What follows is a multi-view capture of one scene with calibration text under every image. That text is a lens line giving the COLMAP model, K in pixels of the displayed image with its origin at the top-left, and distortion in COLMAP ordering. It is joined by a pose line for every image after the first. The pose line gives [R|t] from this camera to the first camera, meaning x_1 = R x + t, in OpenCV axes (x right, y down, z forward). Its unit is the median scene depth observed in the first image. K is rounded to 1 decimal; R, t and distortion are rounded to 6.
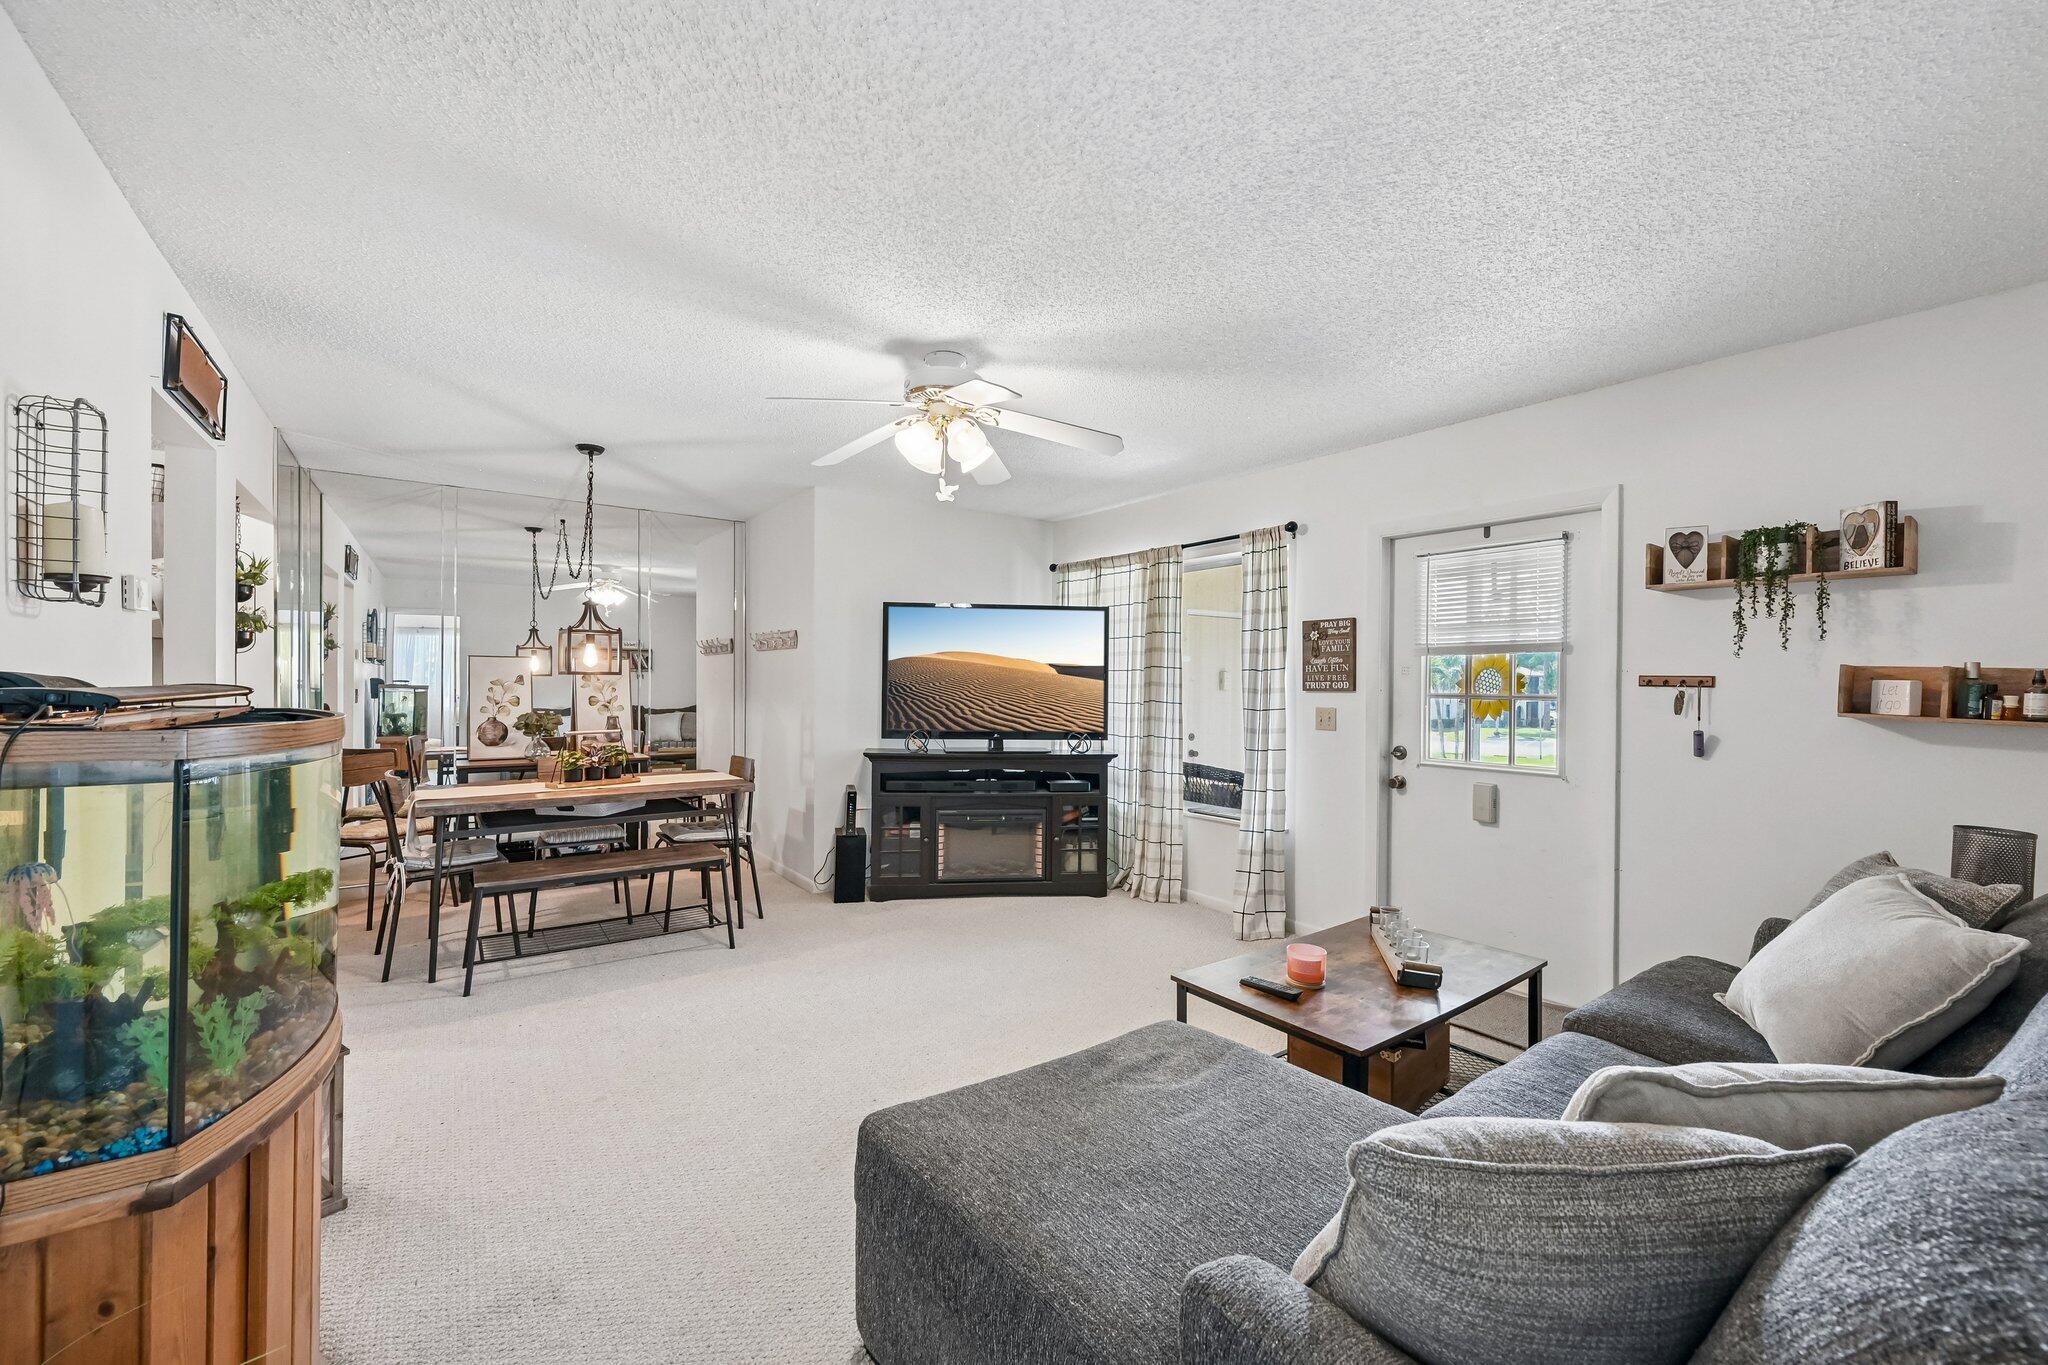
lens RADIAL K [[803.6, 0, 1026.3], [0, 803.6, 692.1], [0, 0, 1]] dist [-0.001927, -0.000152]
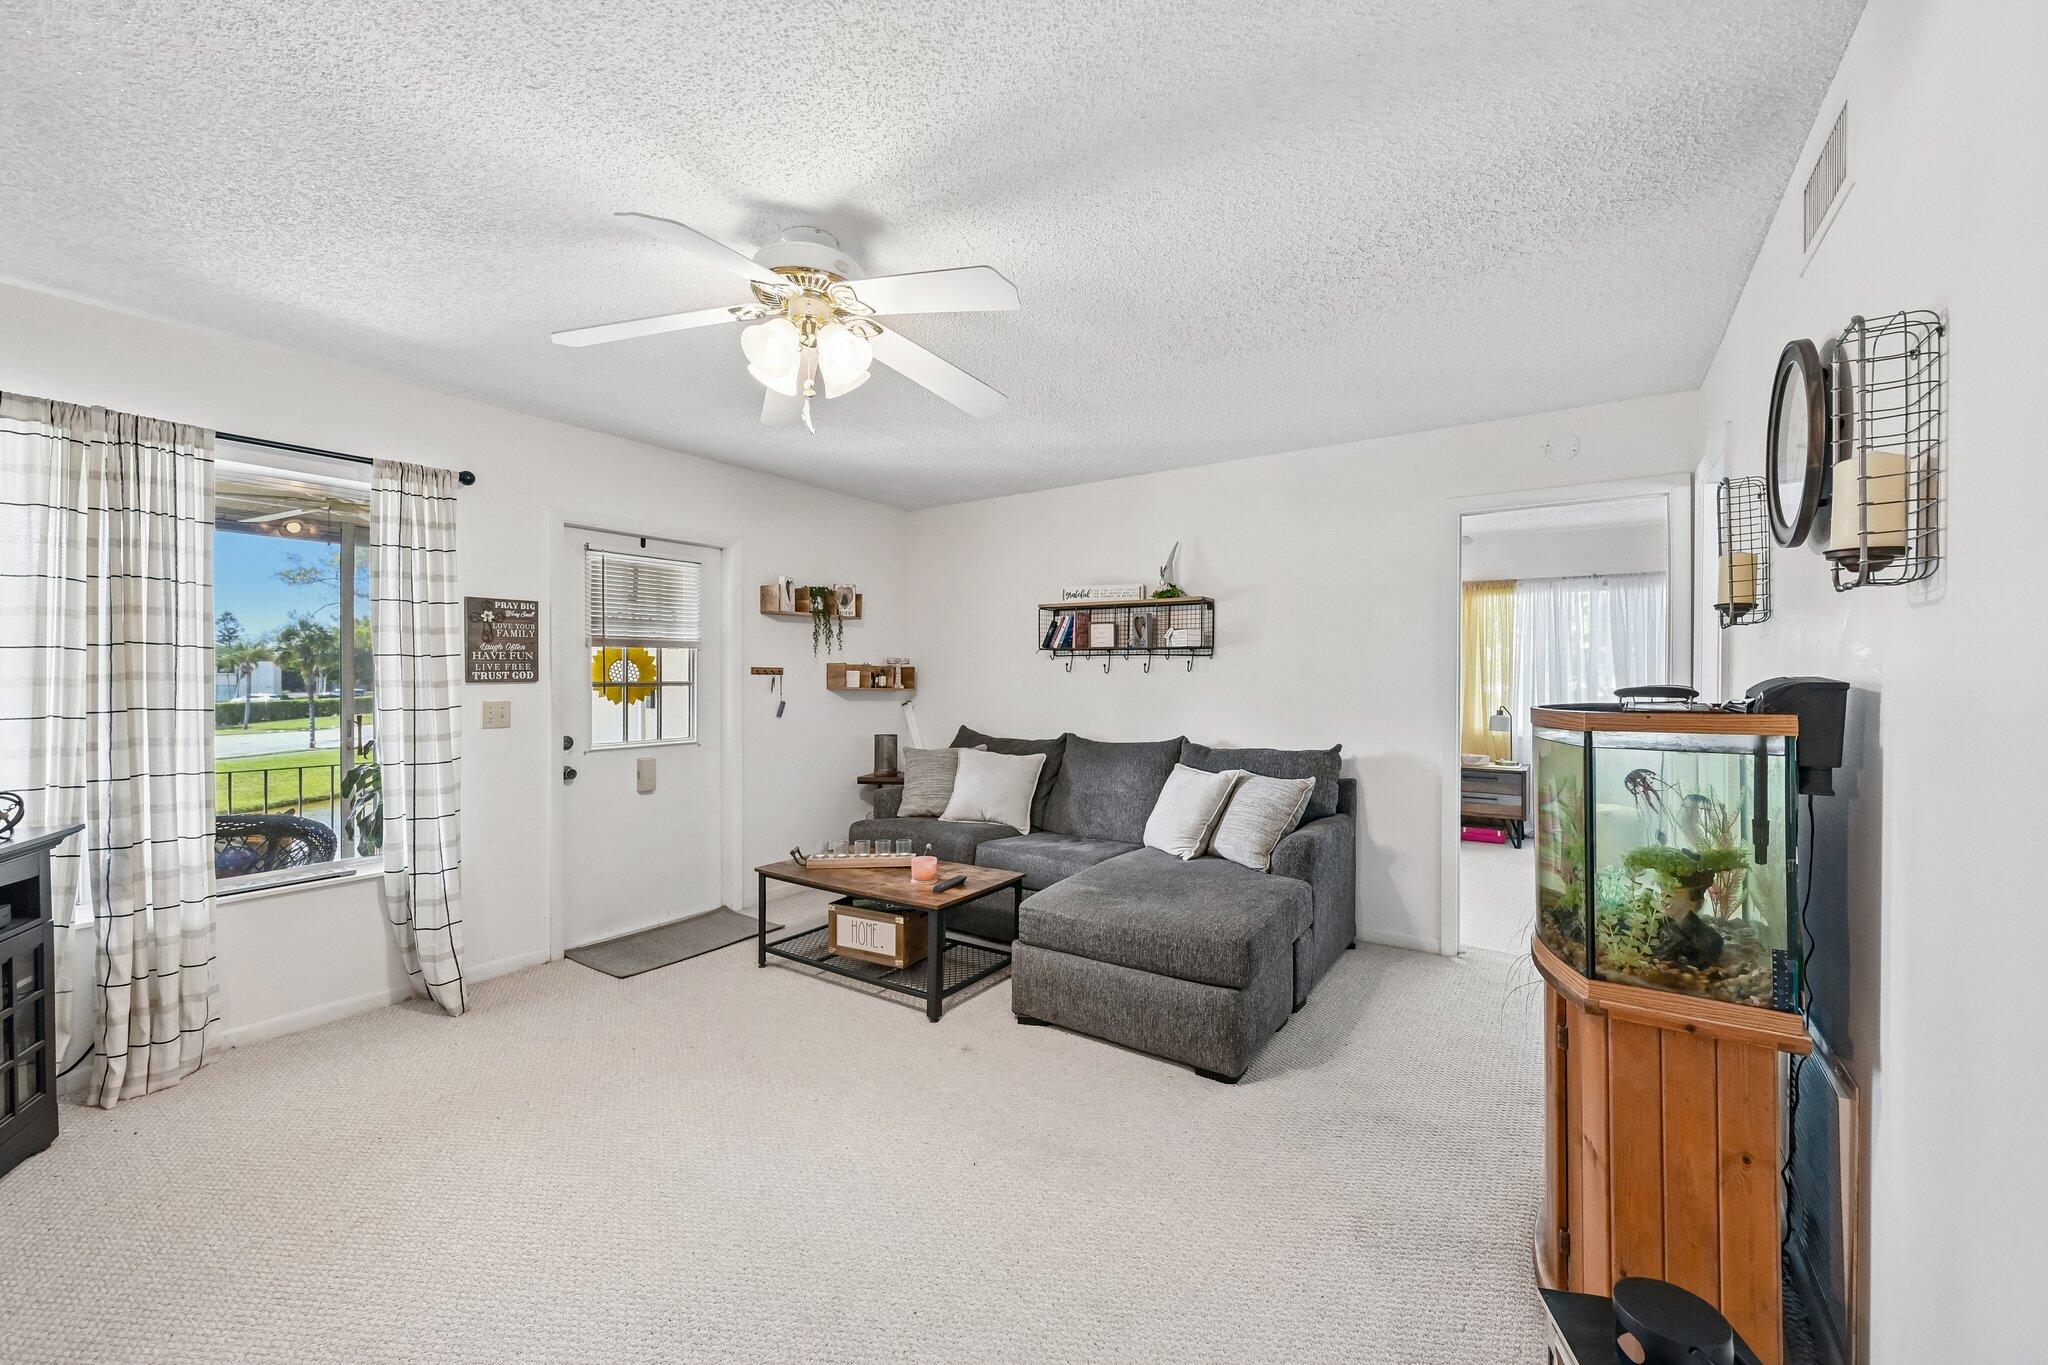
lens RADIAL K [[807.8, 0, 1018.5], [0, 807.8, 656.5], [0, 0, 1]] dist [-0.013341, 0.000018]
pose [[-0.319749, 0.010671, 0.947442, -0.550832], [0.006378, 0.999938, -0.009110, -0.015371], [-0.947481, 0.003130, -0.319797, 0.666039]]
